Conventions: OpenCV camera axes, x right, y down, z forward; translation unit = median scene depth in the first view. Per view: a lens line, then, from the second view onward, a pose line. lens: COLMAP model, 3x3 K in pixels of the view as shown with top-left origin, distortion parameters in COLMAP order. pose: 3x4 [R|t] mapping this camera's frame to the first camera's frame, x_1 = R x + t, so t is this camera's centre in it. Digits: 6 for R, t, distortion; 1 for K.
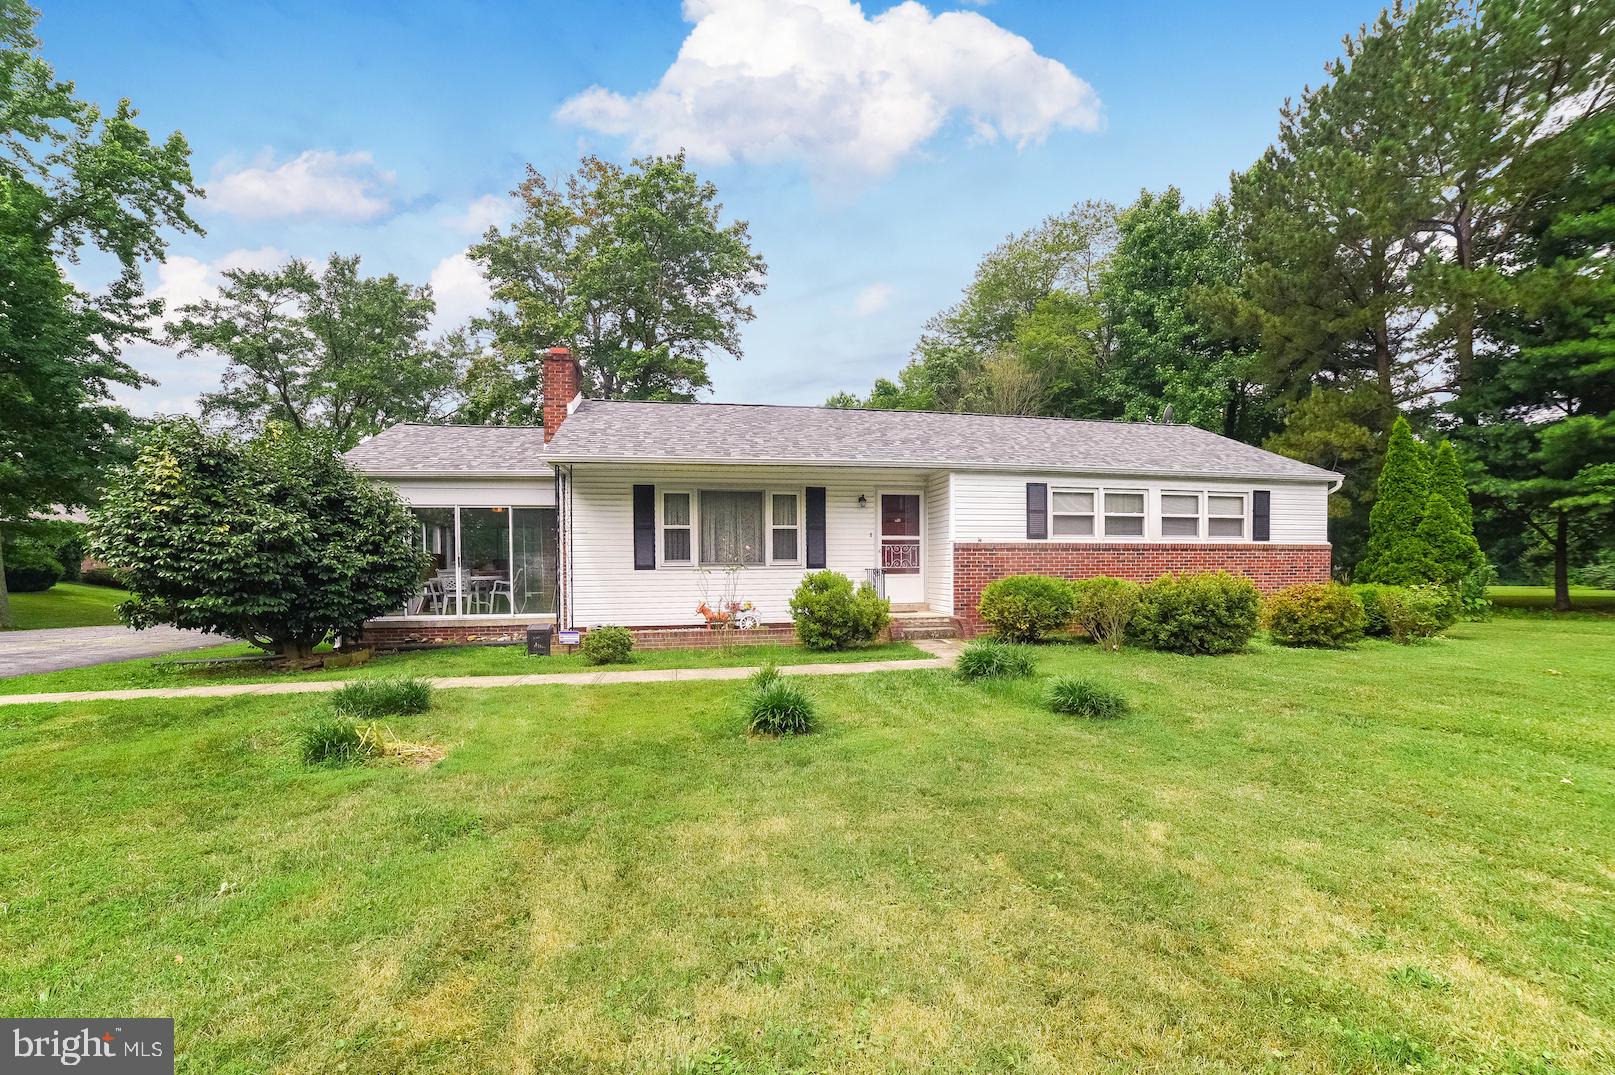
lens RADIAL K [[656.4, 0, 812.3], [0, 656.4, 554.8], [0, 0, 1]] dist [-0.083710, 0.039480]
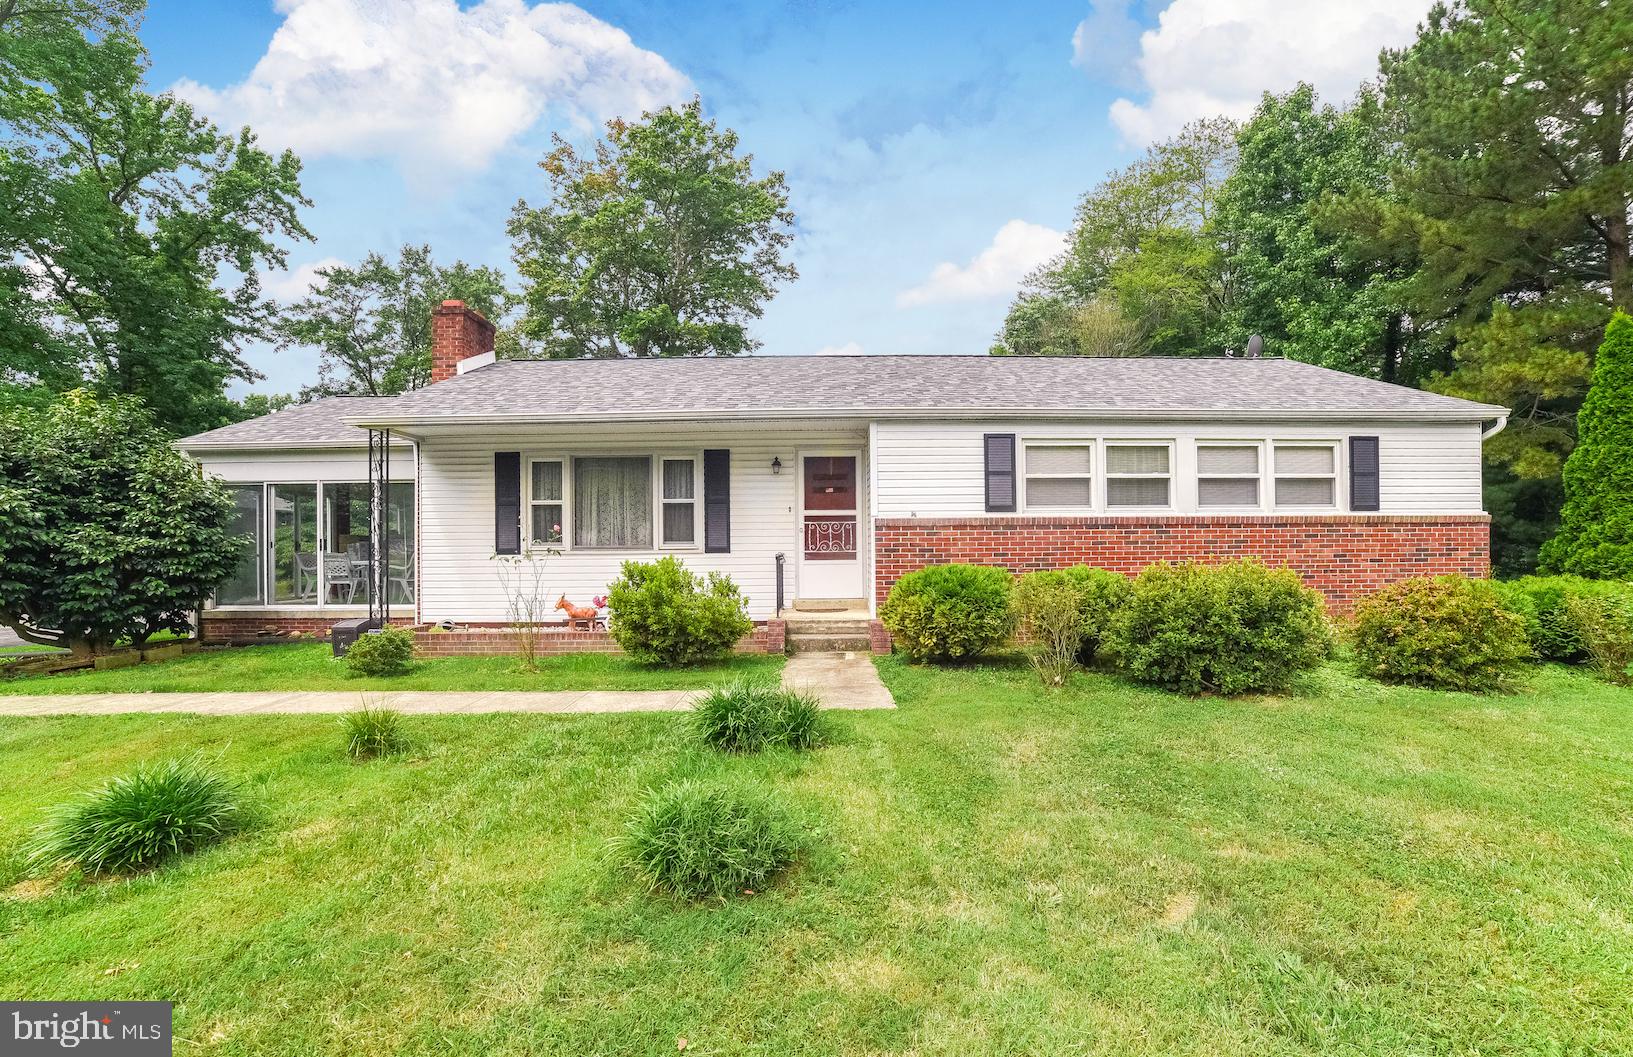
lens RADIAL K [[648.0, 0, 852.9], [0, 648.0, 518.7], [0, 0, 1]] dist [-0.074600, 0.032726]
pose [[0.984972, -0.008897, -0.172487, 0.287411], [0.005149, 0.999741, -0.022162, -0.001859], [0.172639, 0.020941, 0.984763, 0.255041]]
